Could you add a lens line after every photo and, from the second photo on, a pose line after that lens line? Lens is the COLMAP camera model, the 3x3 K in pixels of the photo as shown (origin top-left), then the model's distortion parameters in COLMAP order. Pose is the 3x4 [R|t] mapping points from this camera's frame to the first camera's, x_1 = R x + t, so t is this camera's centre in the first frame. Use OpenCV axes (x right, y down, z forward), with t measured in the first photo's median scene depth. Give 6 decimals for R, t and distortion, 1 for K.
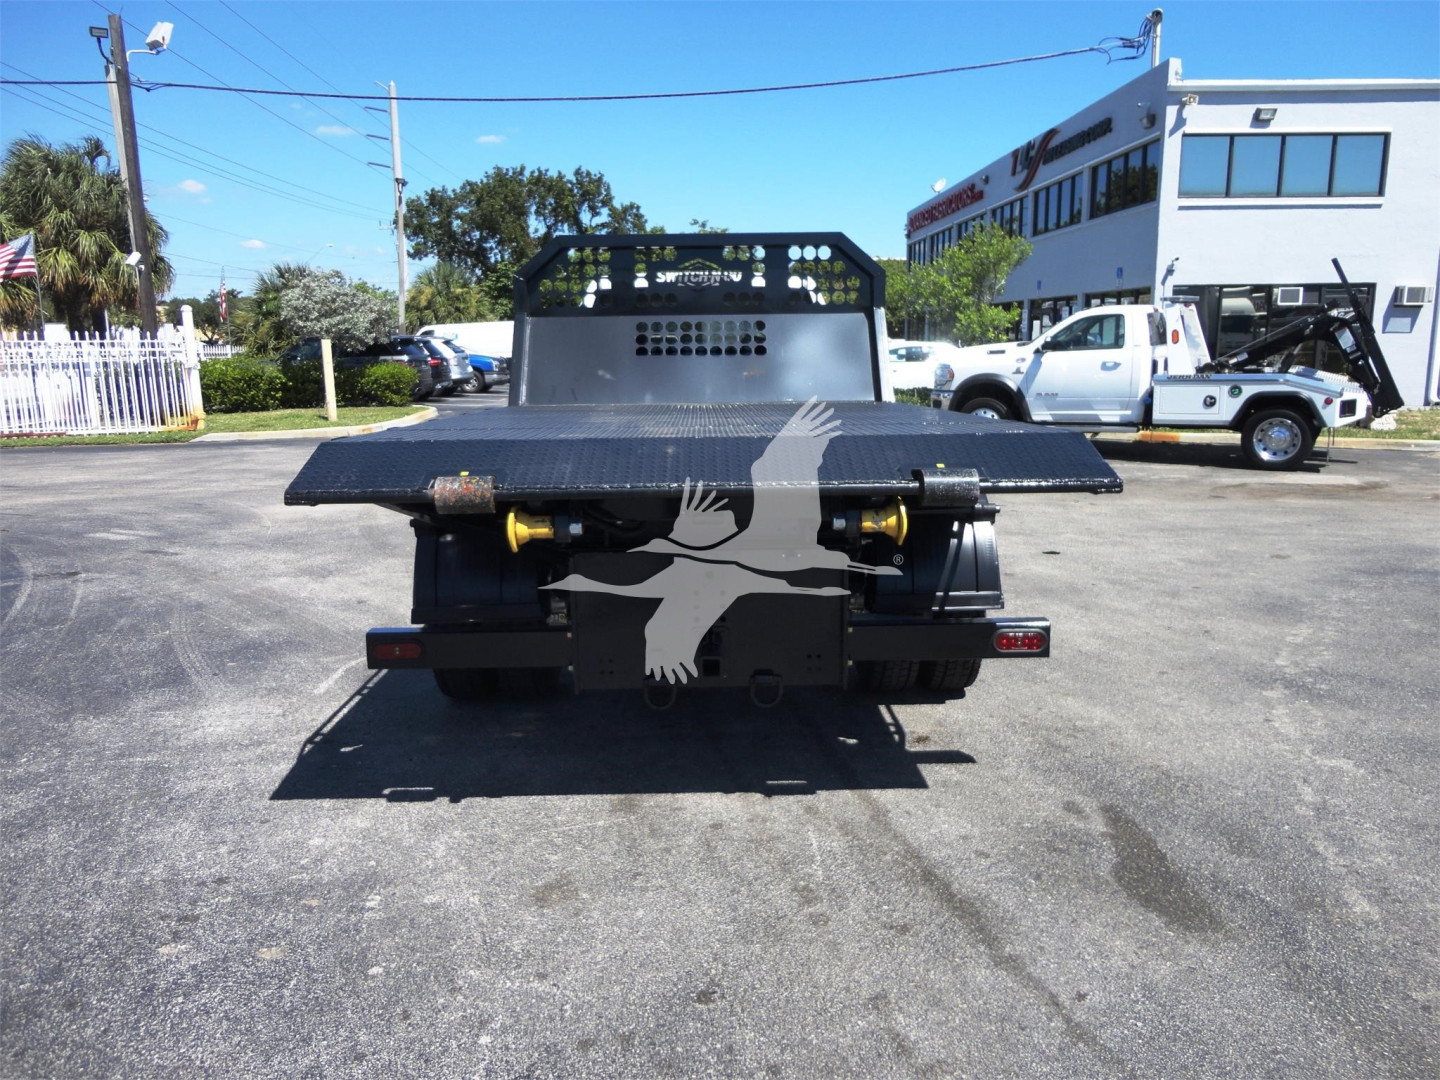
lens RADIAL K [[1040.5, 0, 733.5], [0, 1040.5, 533.5], [0, 0, 1]] dist [-0.007117, 0.002498]
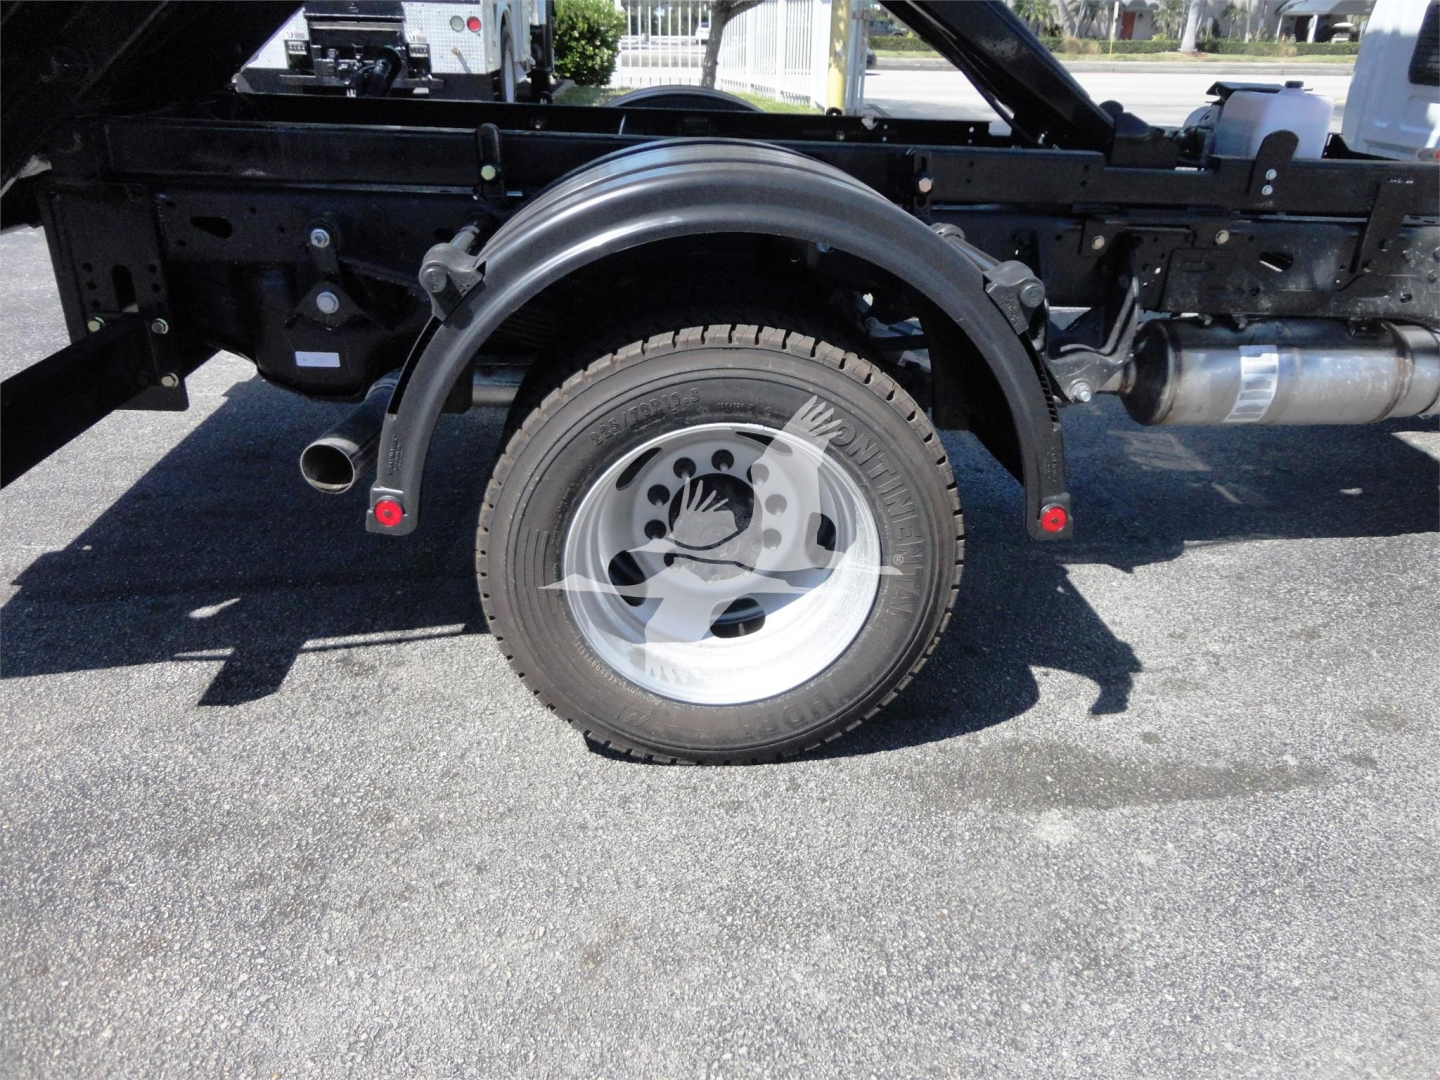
lens RADIAL K [[1040.5, 0, 723.2], [0, 1040.5, 529.1], [0, 0, 1]] dist [-0.007117, 0.002498]
pose [[0.039426, 0.447394, -0.893468, 0.311692], [-0.194978, 0.880419, 0.432256, -0.061851], [0.980015, 0.157164, 0.121943, 0.555012]]
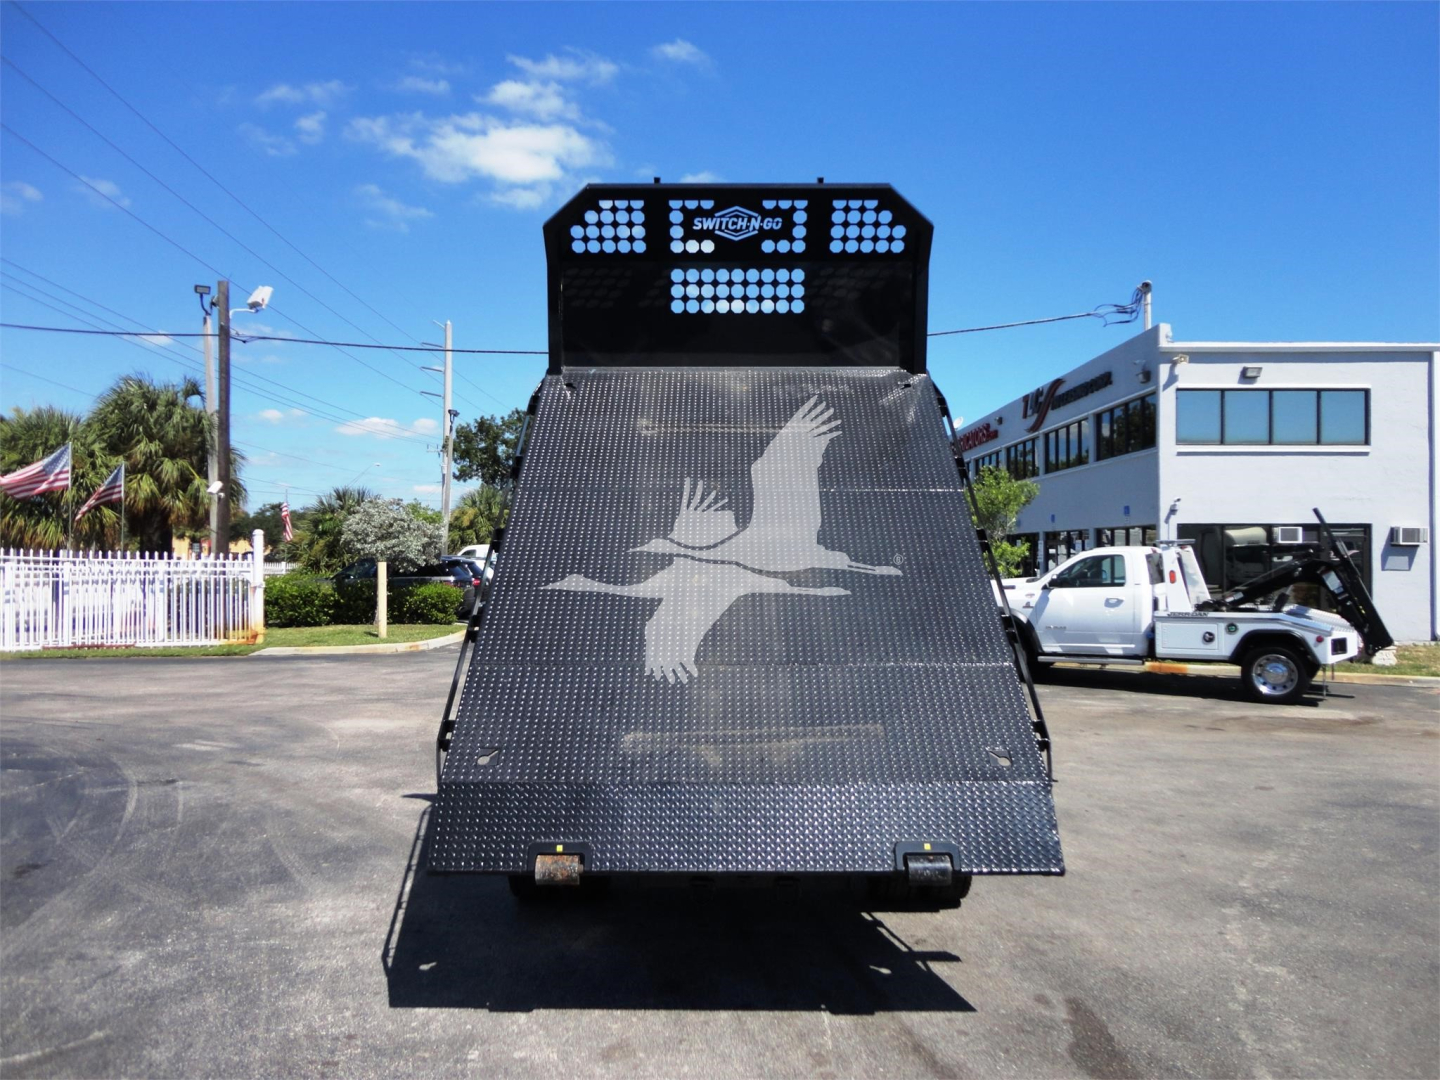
lens RADIAL K [[1040.5, 0, 731.7], [0, 1040.5, 541.8], [0, 0, 1]] dist [-0.007117, 0.002498]
pose [[0.999492, 0.014226, -0.028505, -0.002511], [-0.019587, 0.980075, -0.197659, -0.004555], [0.025126, 0.198117, 0.979856, -0.122599]]
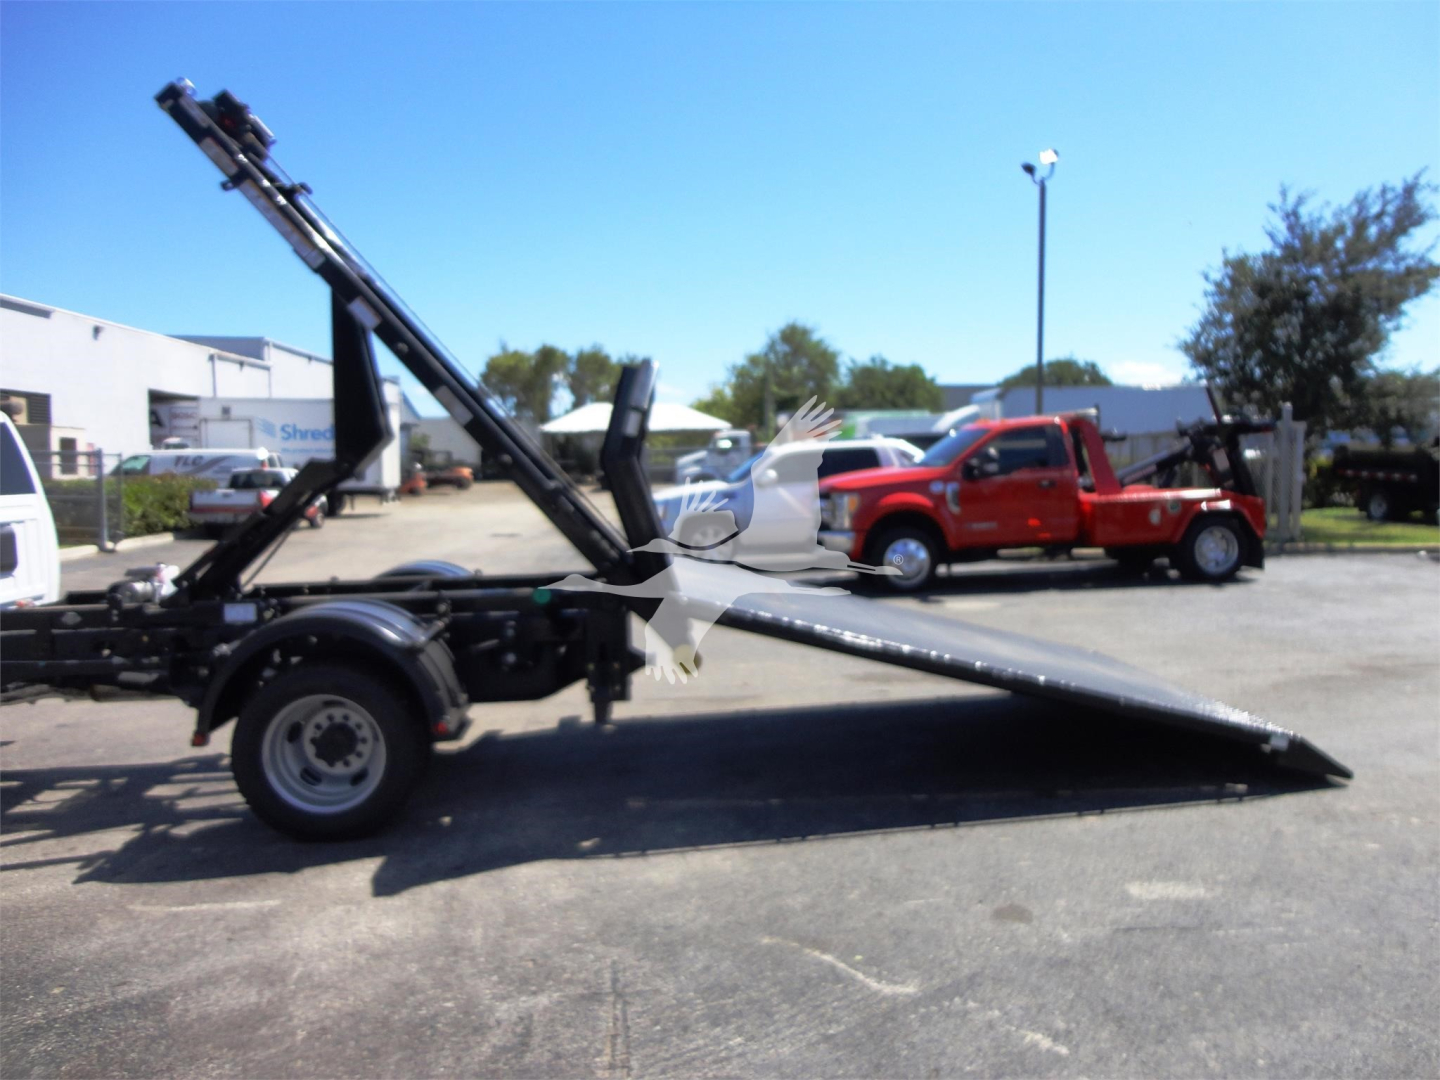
lens RADIAL K [[1040.5, 0, 723.0], [0, 1040.5, 543.1], [0, 0, 1]] dist [-0.007117, 0.002498]
pose [[-0.053091, -0.066765, 0.996355, -0.705069], [0.187070, 0.979433, 0.075599, -0.070517], [-0.980911, 0.190402, -0.039509, 0.366924]]
